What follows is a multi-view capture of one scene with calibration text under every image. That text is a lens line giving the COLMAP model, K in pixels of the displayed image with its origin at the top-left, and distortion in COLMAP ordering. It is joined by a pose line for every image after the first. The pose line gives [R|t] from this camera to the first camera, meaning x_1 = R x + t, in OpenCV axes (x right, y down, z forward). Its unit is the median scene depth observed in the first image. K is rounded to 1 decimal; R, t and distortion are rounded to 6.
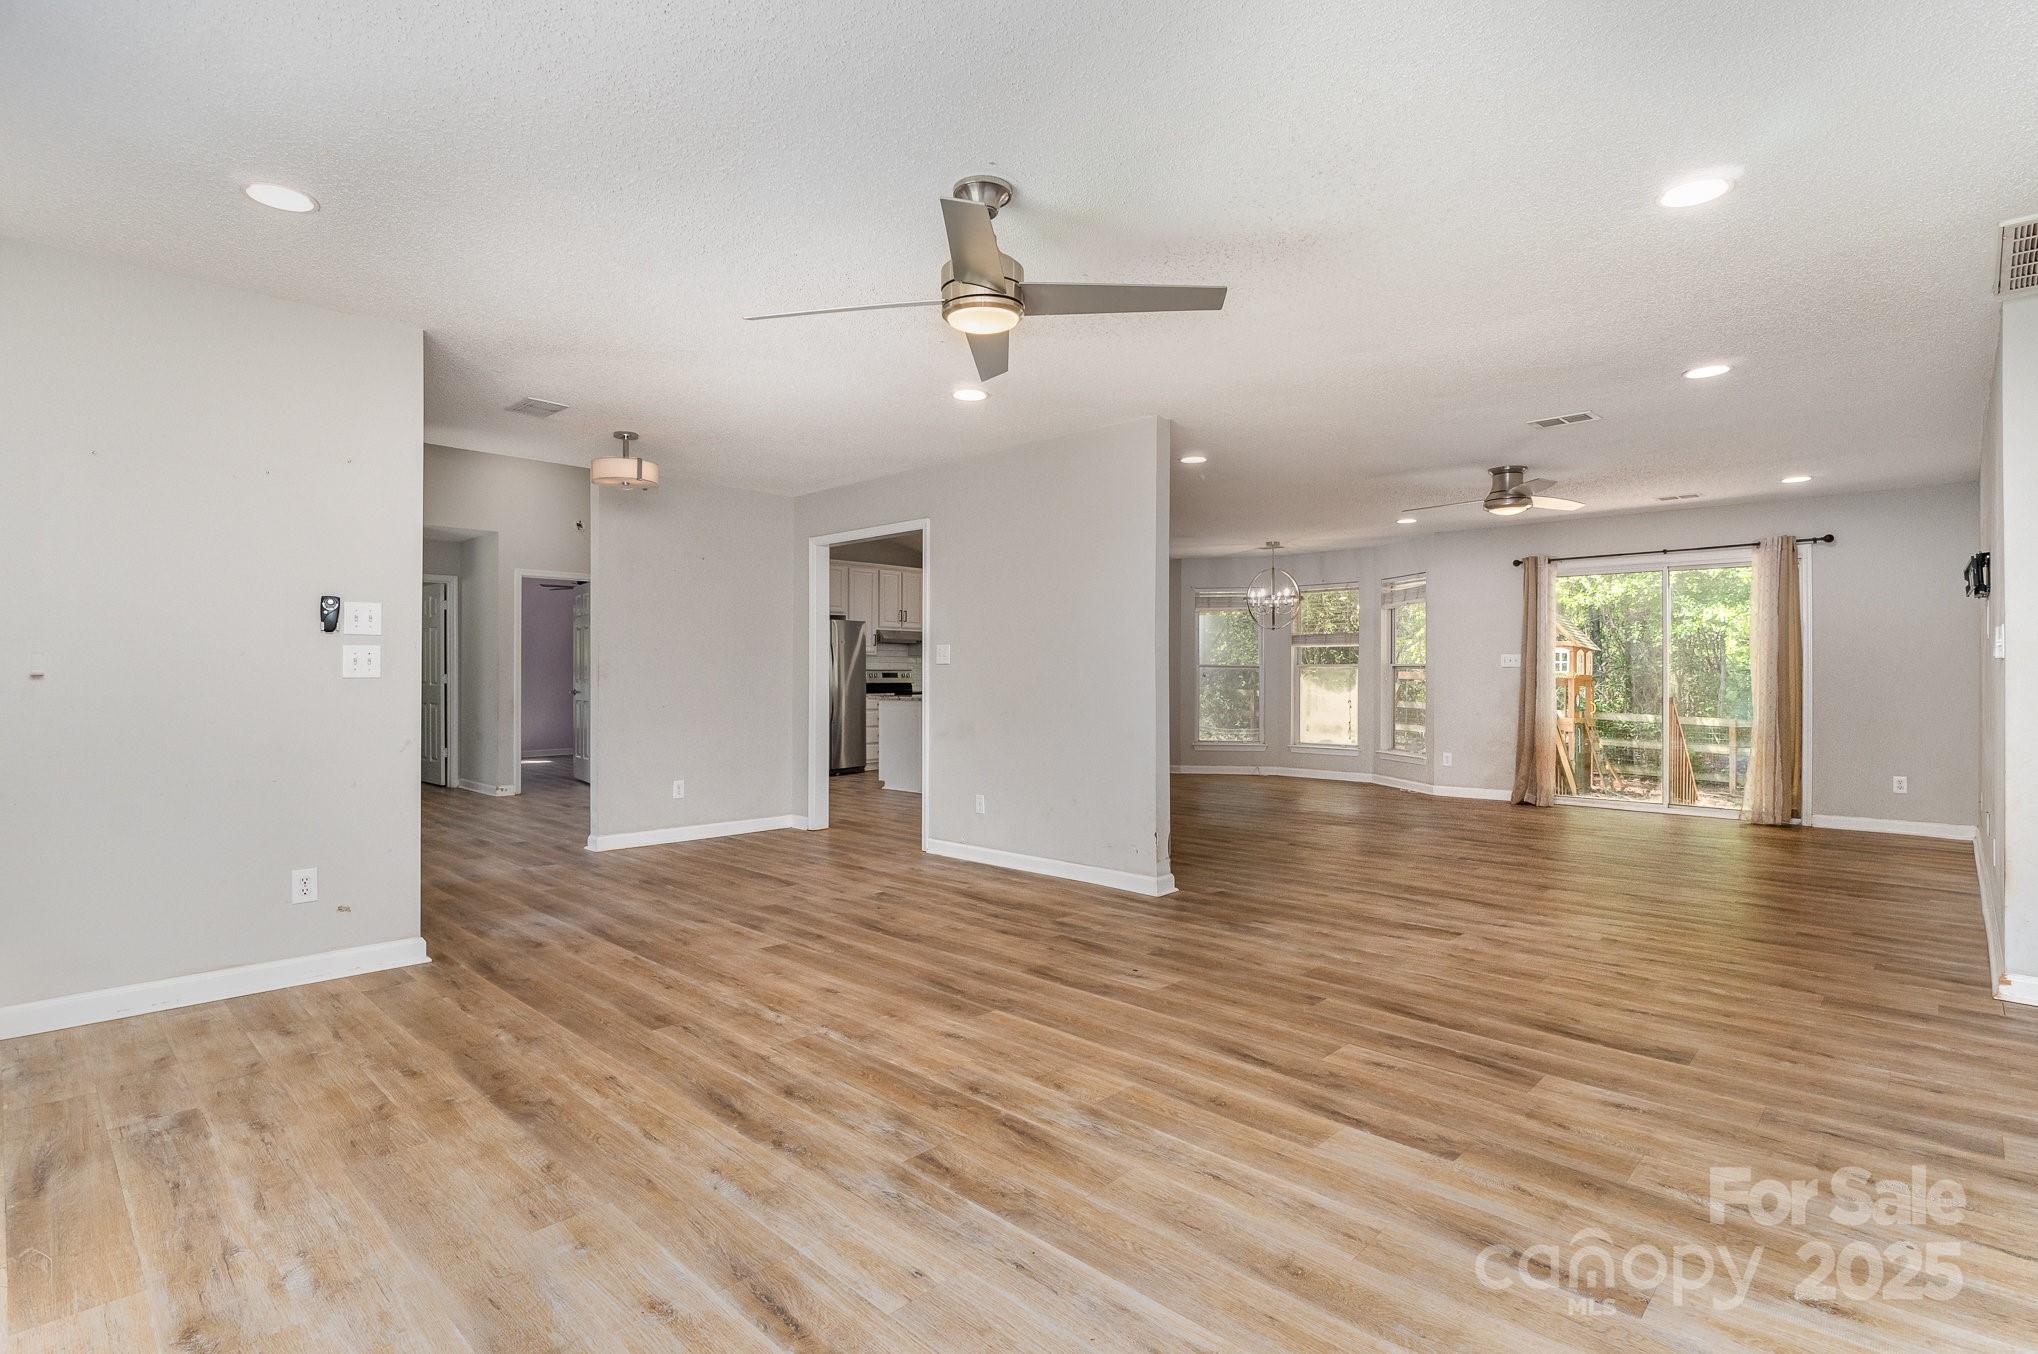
lens RADIAL K [[989.2, 0, 1017.6], [0, 989.2, 673.1], [0, 0, 1]] dist [0.000399, -0.000671]
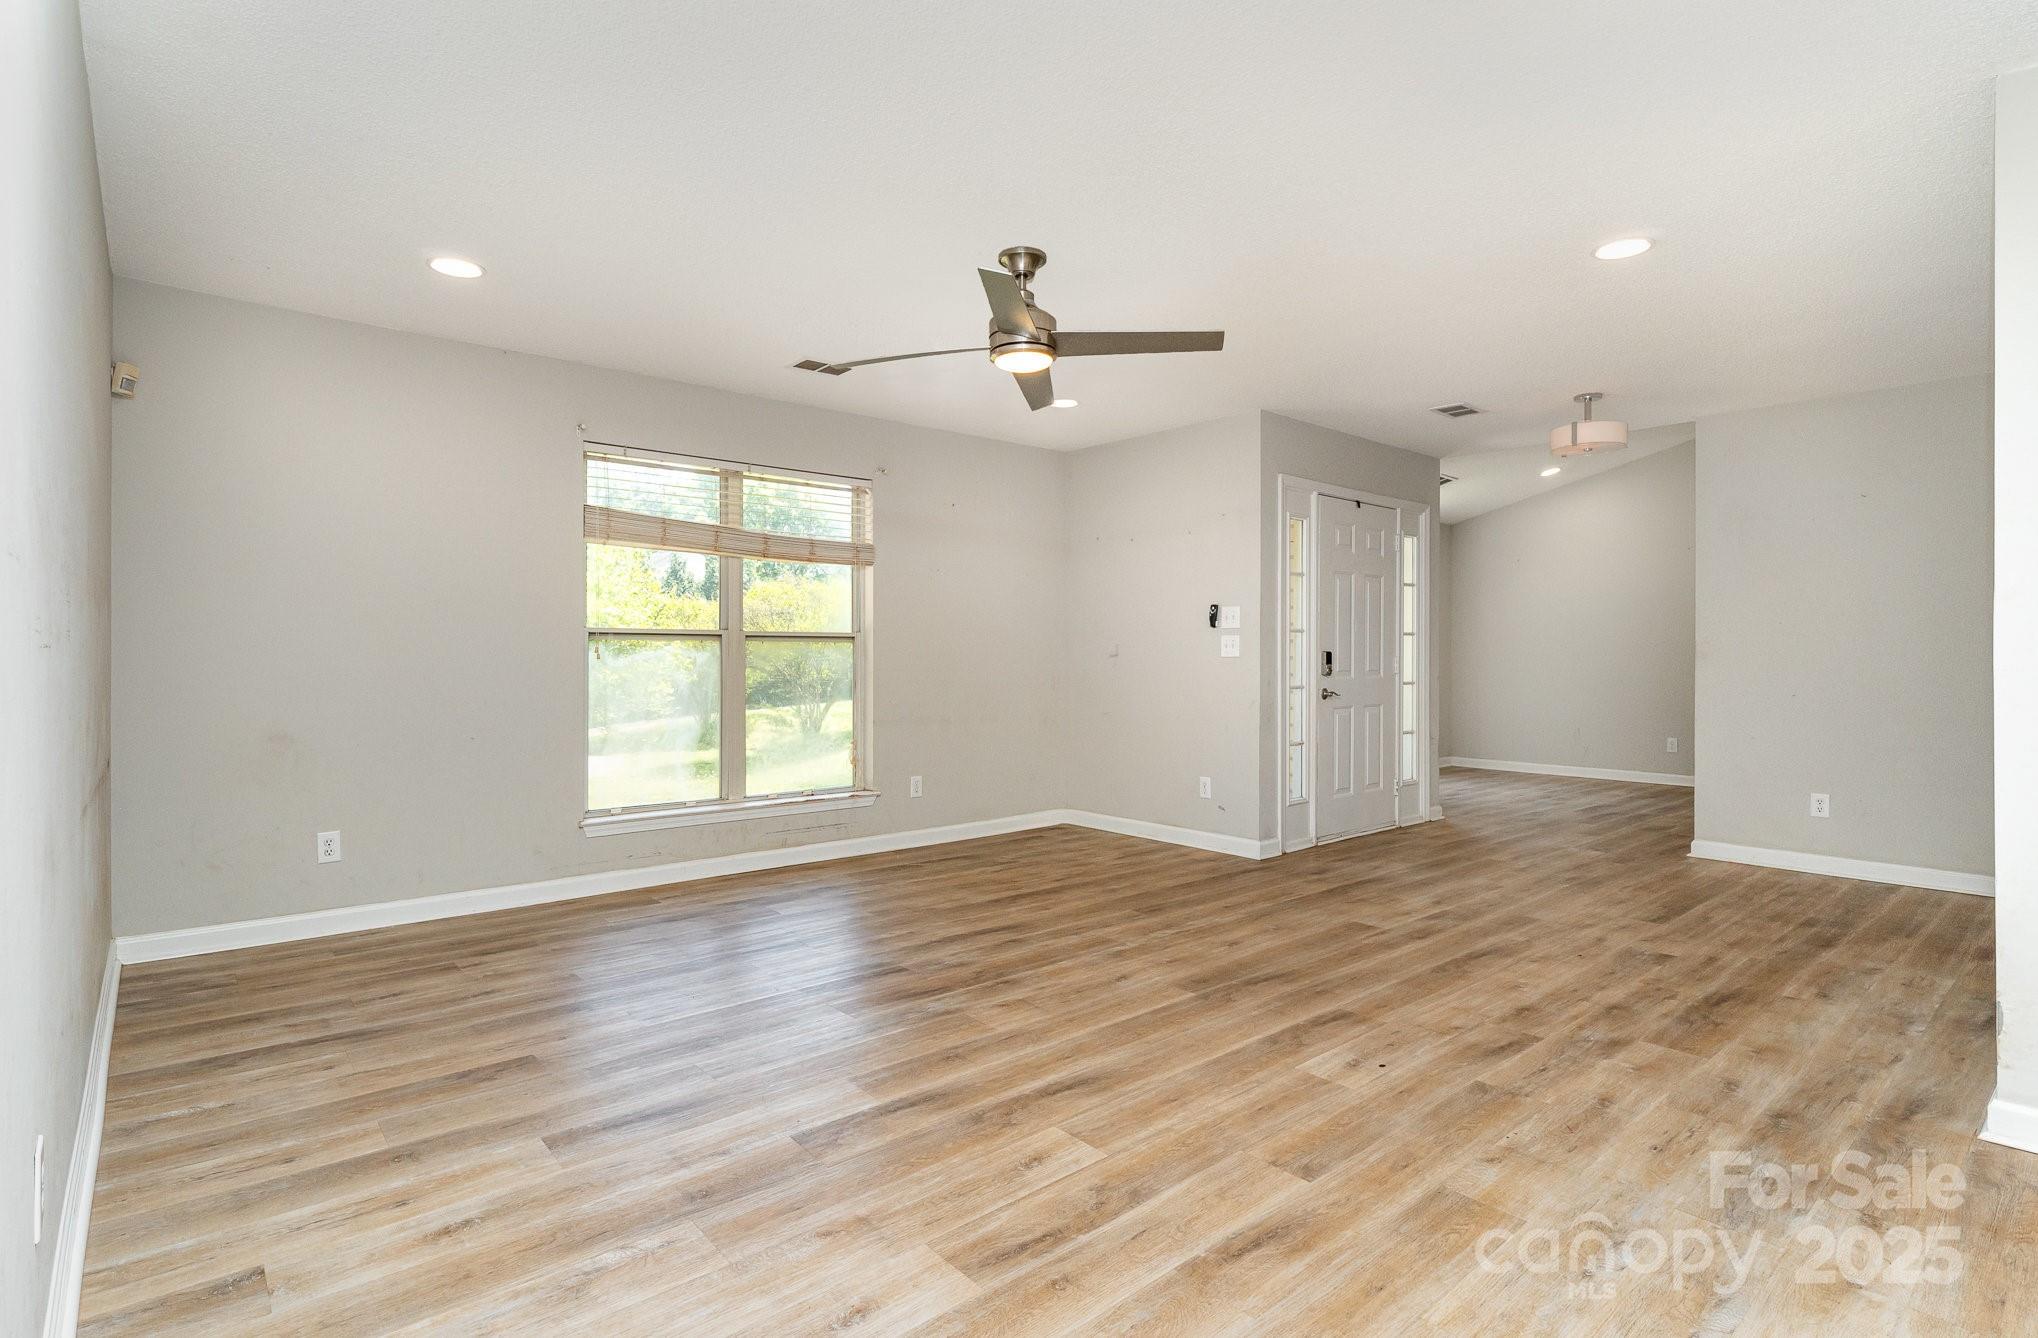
lens RADIAL K [[994.5, 0, 1001.6], [0, 994.5, 669.6], [0, 0, 1]] dist [-0.003039, -0.000154]
pose [[-0.109314, 0.010363, -0.993953, 0.905994], [0.001318, 0.999946, 0.010281, 0.007630], [0.994006, -0.000186, -0.109322, 0.850228]]
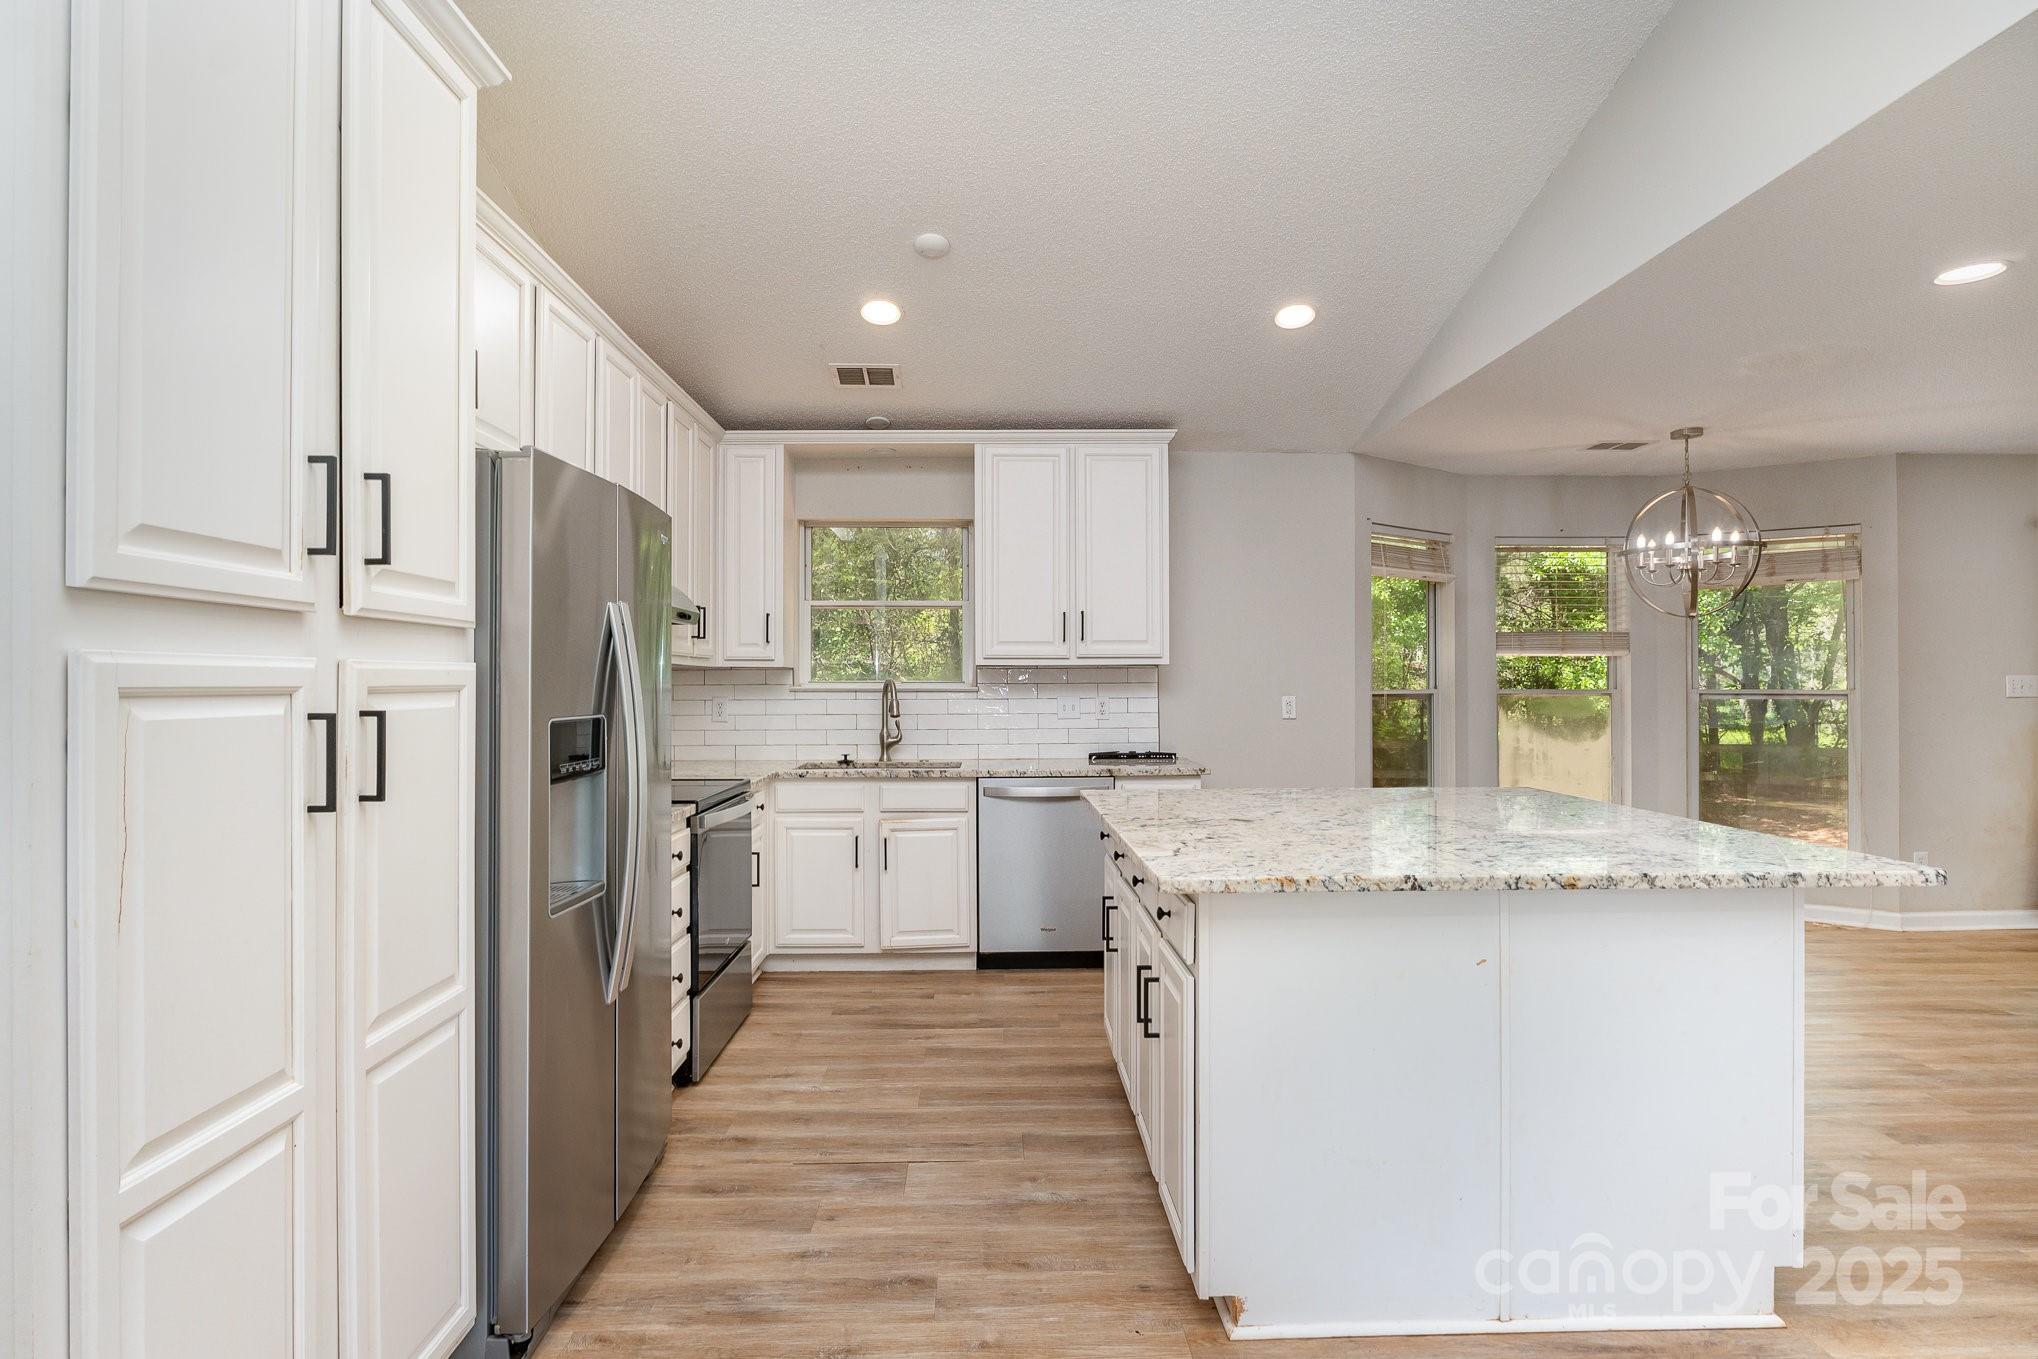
lens RADIAL K [[1051.8, 0, 1014.5], [0, 1051.8, 678.6], [0, 0, 1]] dist [0.000426, 0.000109]
pose [[0.703598, 0.001393, 0.710597, -0.873139], [0.001886, 0.999991, -0.003828, -0.038730], [-0.710596, 0.004034, 0.703589, 2.425229]]
